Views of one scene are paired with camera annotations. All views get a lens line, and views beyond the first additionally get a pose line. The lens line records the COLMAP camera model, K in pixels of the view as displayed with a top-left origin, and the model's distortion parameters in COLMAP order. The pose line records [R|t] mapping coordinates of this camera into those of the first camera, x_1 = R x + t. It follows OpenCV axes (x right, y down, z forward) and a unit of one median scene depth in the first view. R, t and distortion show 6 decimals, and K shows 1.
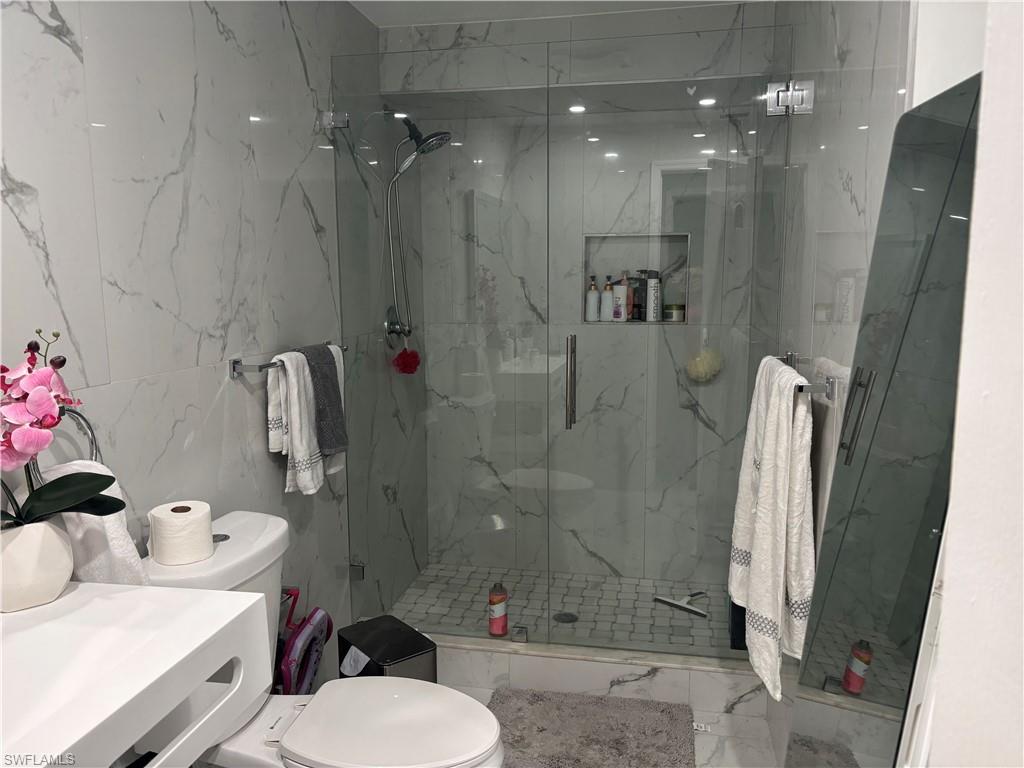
lens RADIAL K [[780.3, 0, 512.0], [0, 780.3, 384.0], [0, 0, 1]] dist [0.053195, -0.065794]
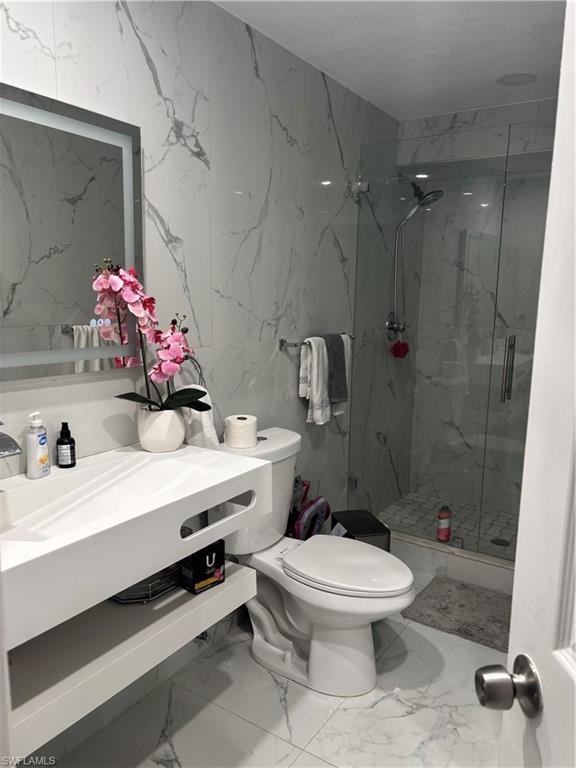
lens RADIAL K [[585.2, 0, 277.5], [0, 585.2, 396.0], [0, 0, 1]] dist [0.053195, -0.065794]
pose [[0.917331, 0.090789, -0.387635, 0.126382], [-0.075894, 0.995674, 0.053598, 0.022728], [0.390824, -0.019747, 0.920254, -0.148870]]
